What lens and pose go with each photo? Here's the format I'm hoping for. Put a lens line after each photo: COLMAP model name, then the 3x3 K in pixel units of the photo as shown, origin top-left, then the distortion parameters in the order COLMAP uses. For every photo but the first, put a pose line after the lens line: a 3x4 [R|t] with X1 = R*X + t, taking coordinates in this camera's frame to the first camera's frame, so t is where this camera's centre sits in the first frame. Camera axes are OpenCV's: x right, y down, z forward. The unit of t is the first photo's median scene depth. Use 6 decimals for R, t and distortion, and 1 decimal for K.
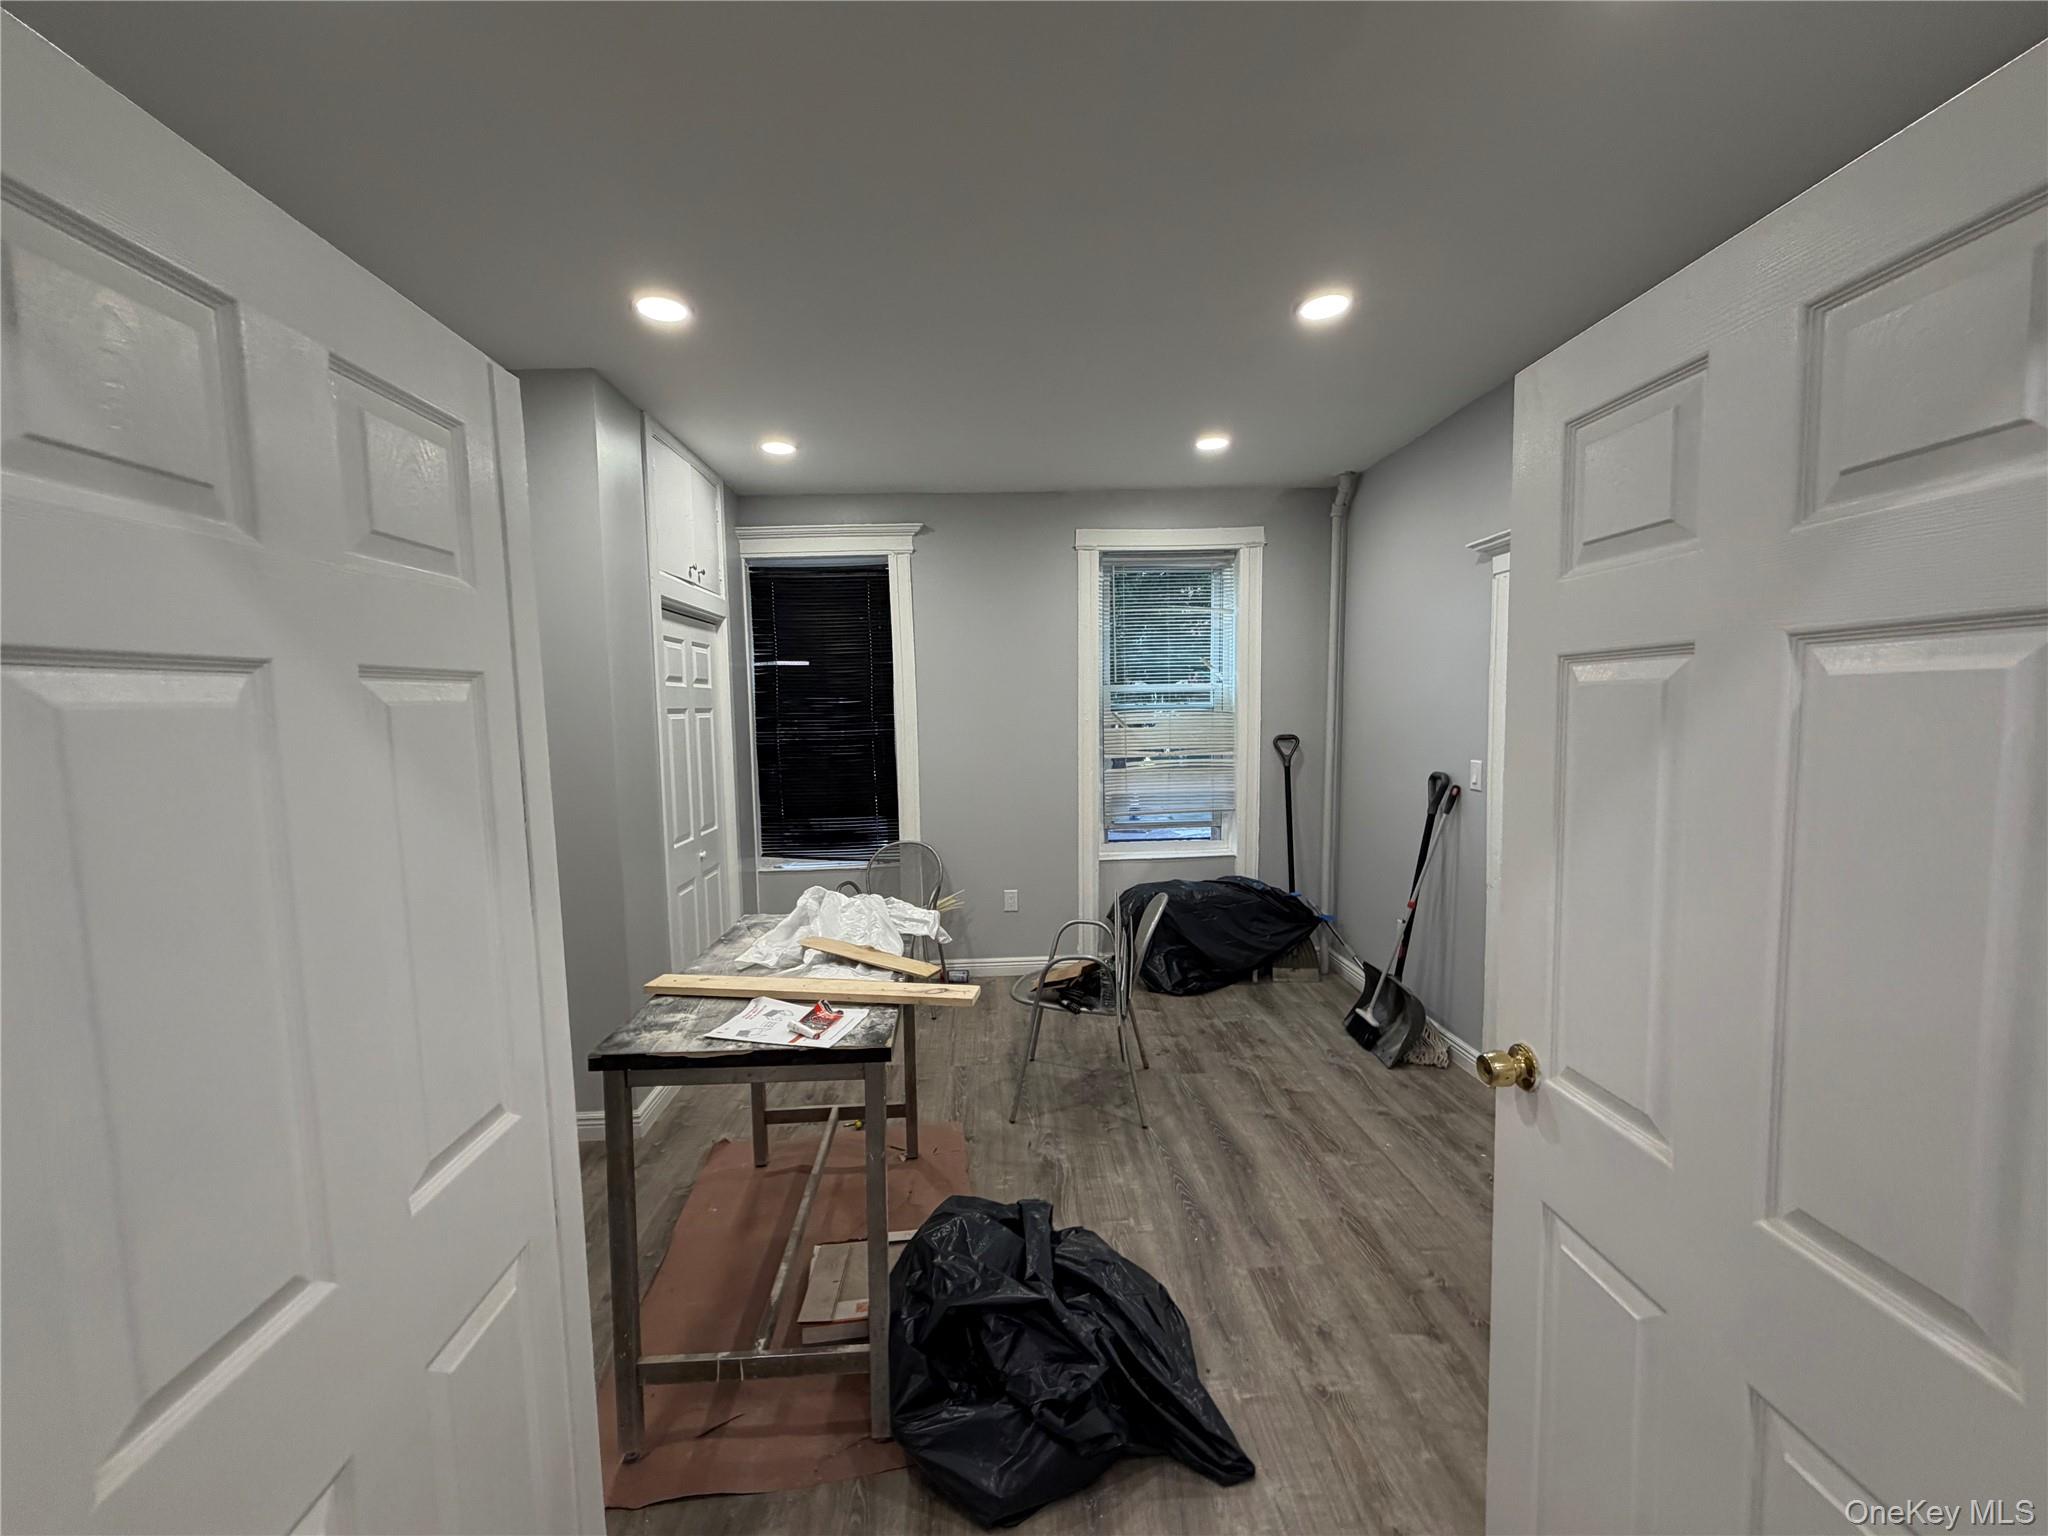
lens RADIAL K [[822.8, 0, 1021.1], [0, 822.8, 768.1], [0, 0, 1]] dist [0.001147, 0.000086]
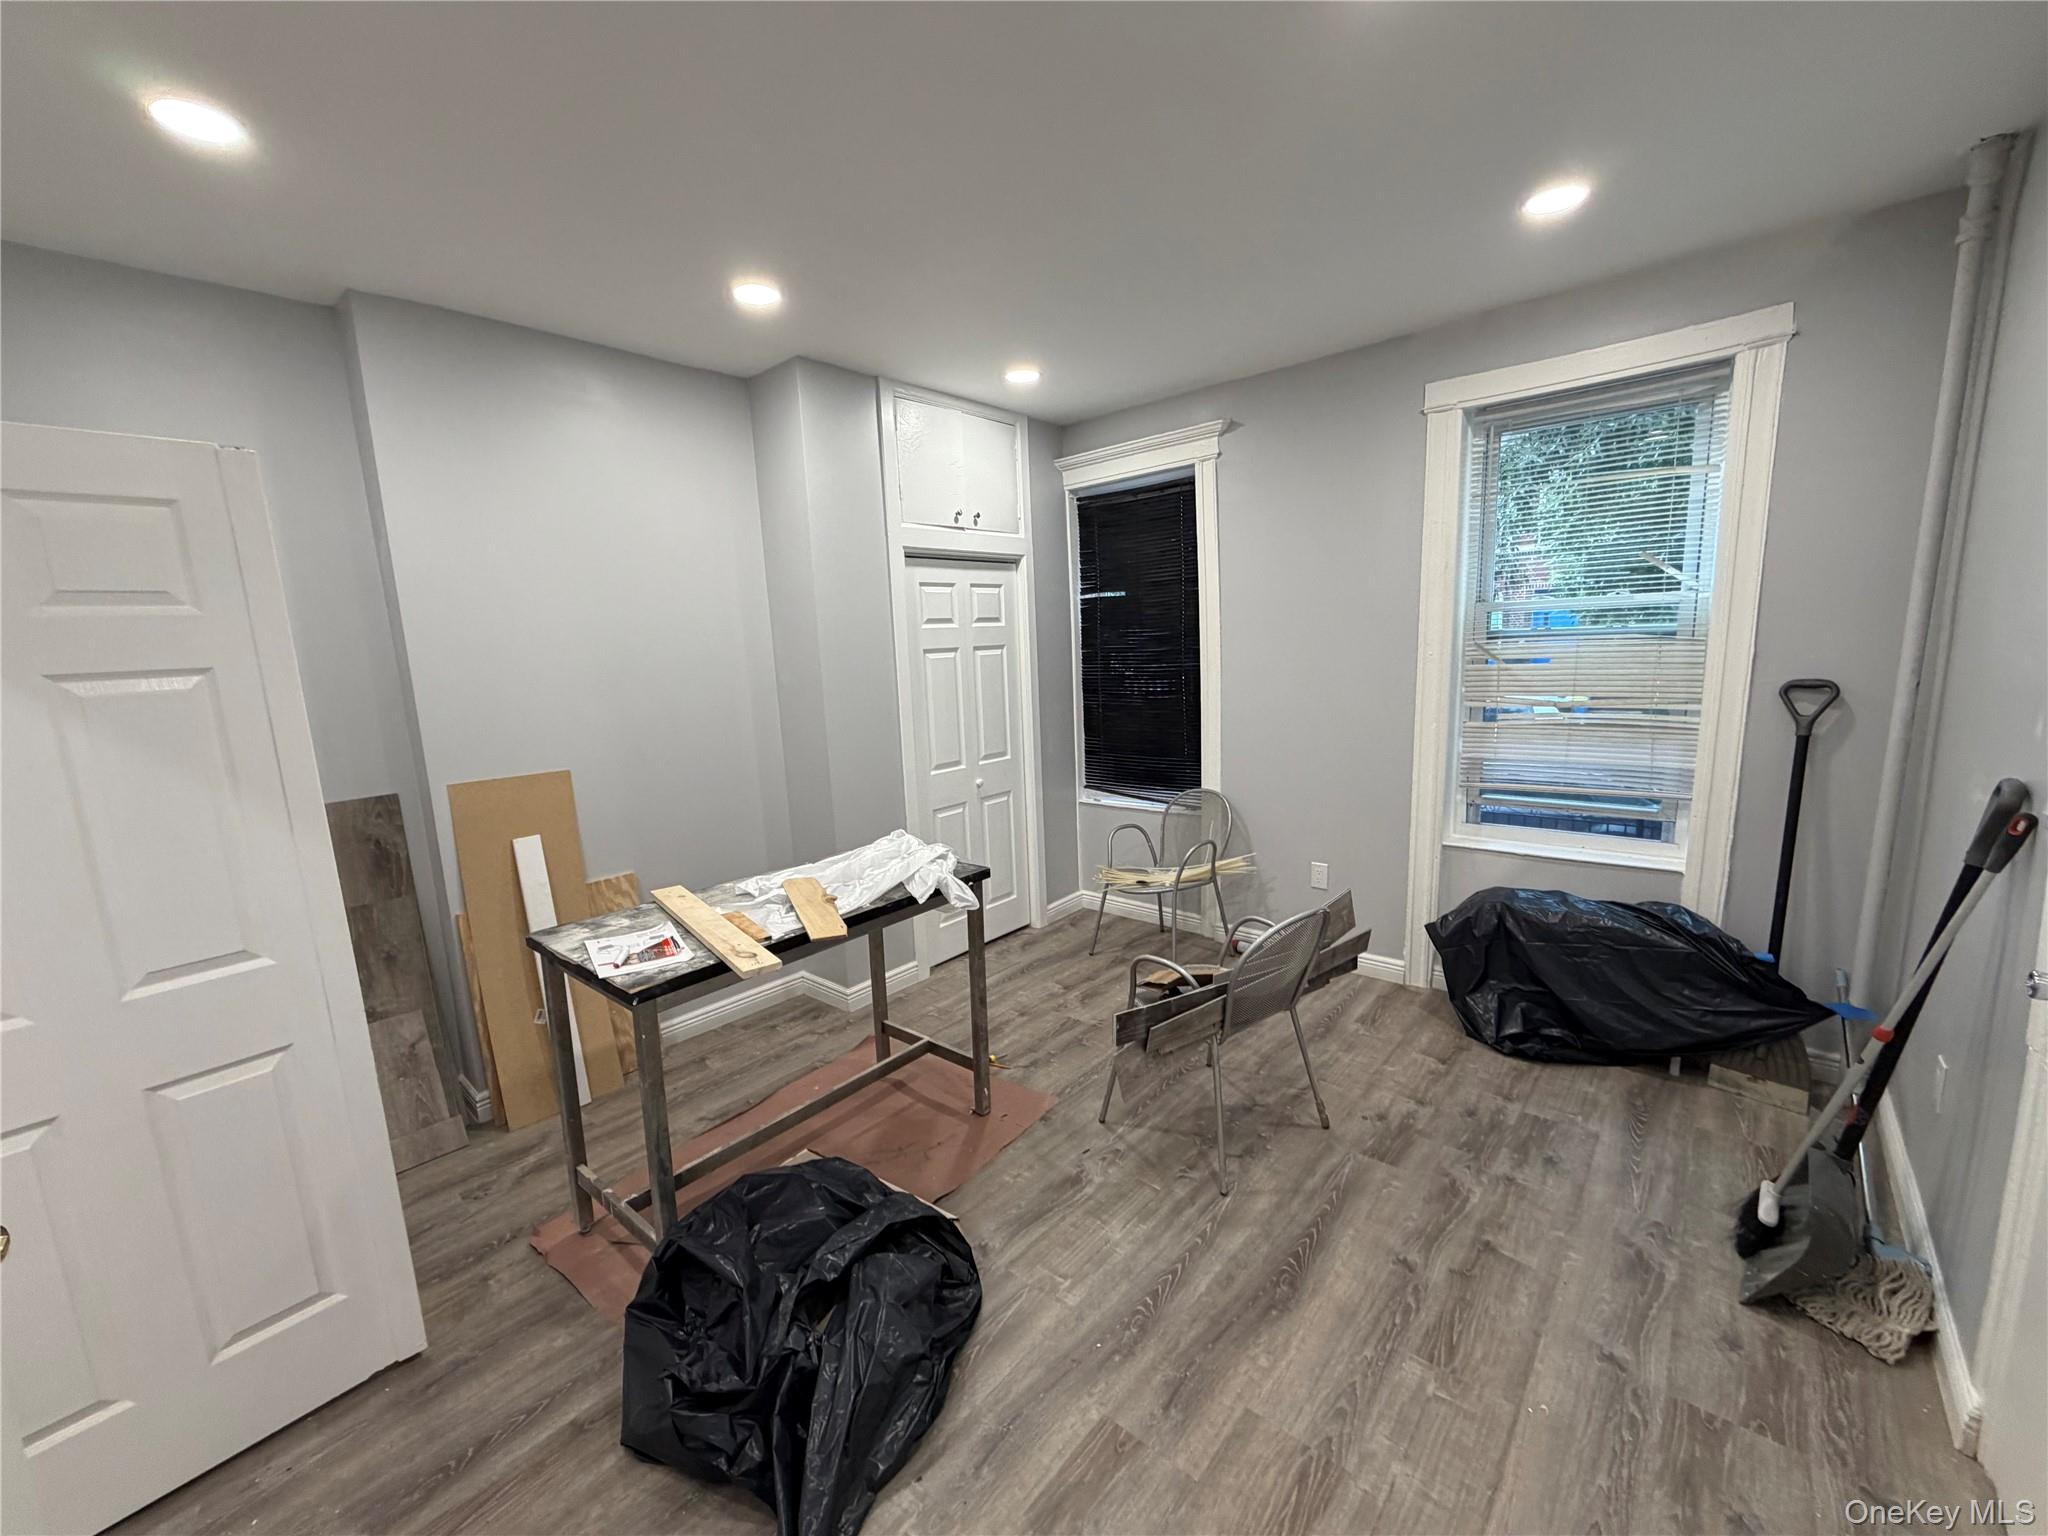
lens RADIAL K [[822.8, 0, 1021.1], [0, 822.8, 768.1], [0, 0, 1]] dist [0.001147, 0.000086]
pose [[0.717232, 0.097120, -0.690033, 0.374397], [-0.023560, 0.993054, 0.115280, -0.036978], [0.696436, -0.066426, 0.714538, 0.244242]]
